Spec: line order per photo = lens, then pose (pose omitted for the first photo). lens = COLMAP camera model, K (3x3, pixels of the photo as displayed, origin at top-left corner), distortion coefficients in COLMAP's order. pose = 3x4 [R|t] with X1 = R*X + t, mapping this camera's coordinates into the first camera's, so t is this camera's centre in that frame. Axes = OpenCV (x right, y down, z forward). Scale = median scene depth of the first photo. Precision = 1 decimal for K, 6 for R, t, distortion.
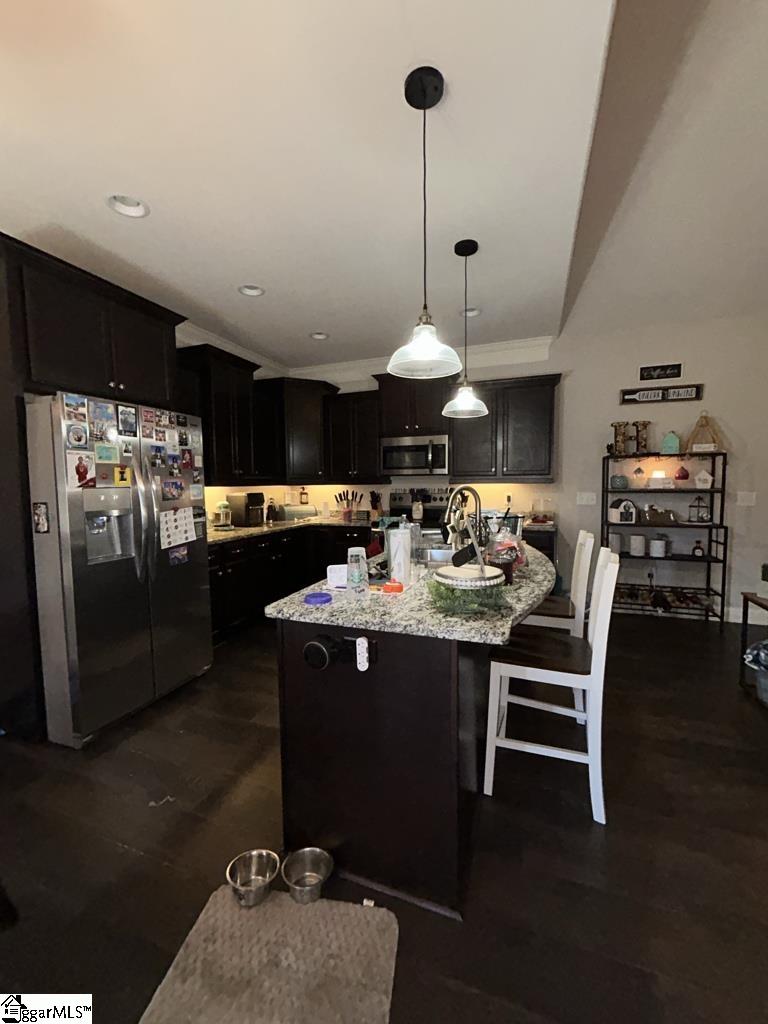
lens RADIAL K [[417.2, 0, 376.2], [0, 417.2, 509.1], [0, 0, 1]] dist [-0.002975, 0.003252]
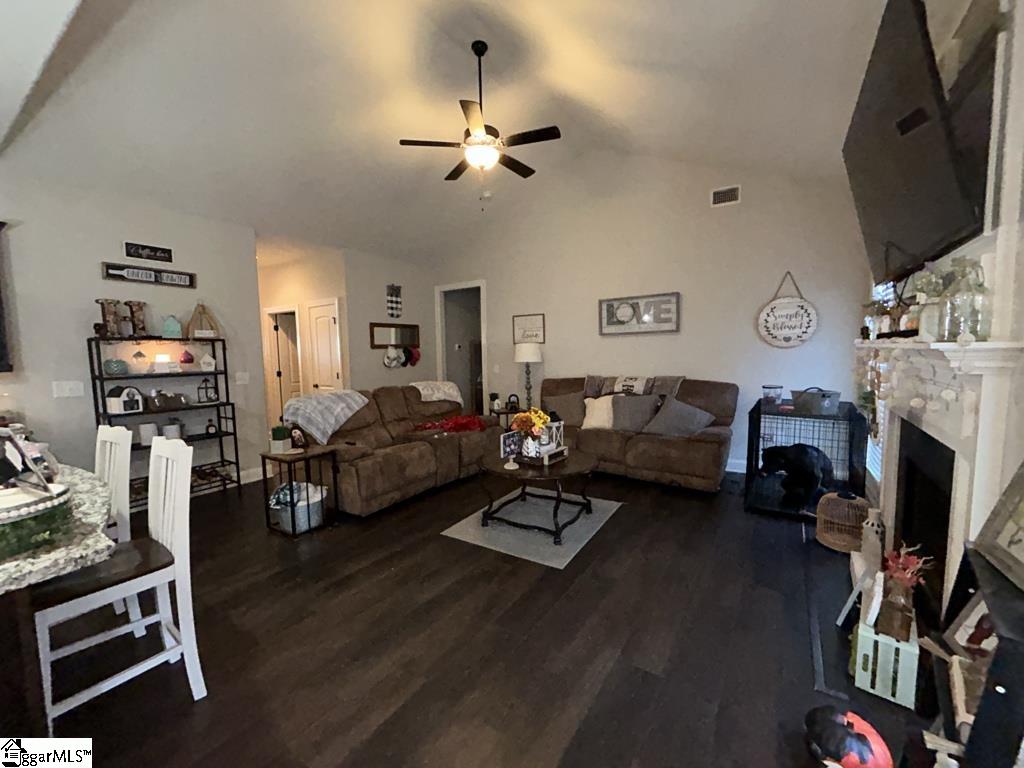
lens RADIAL K [[417.2, 0, 507.7], [0, 417.2, 389.2], [0, 0, 1]] dist [-0.002975, 0.003252]
pose [[0.231838, -0.078589, 0.969575, -0.133596], [0.082166, 0.994751, 0.060983, -0.006750], [-0.969278, 0.065528, 0.237079, -0.018939]]
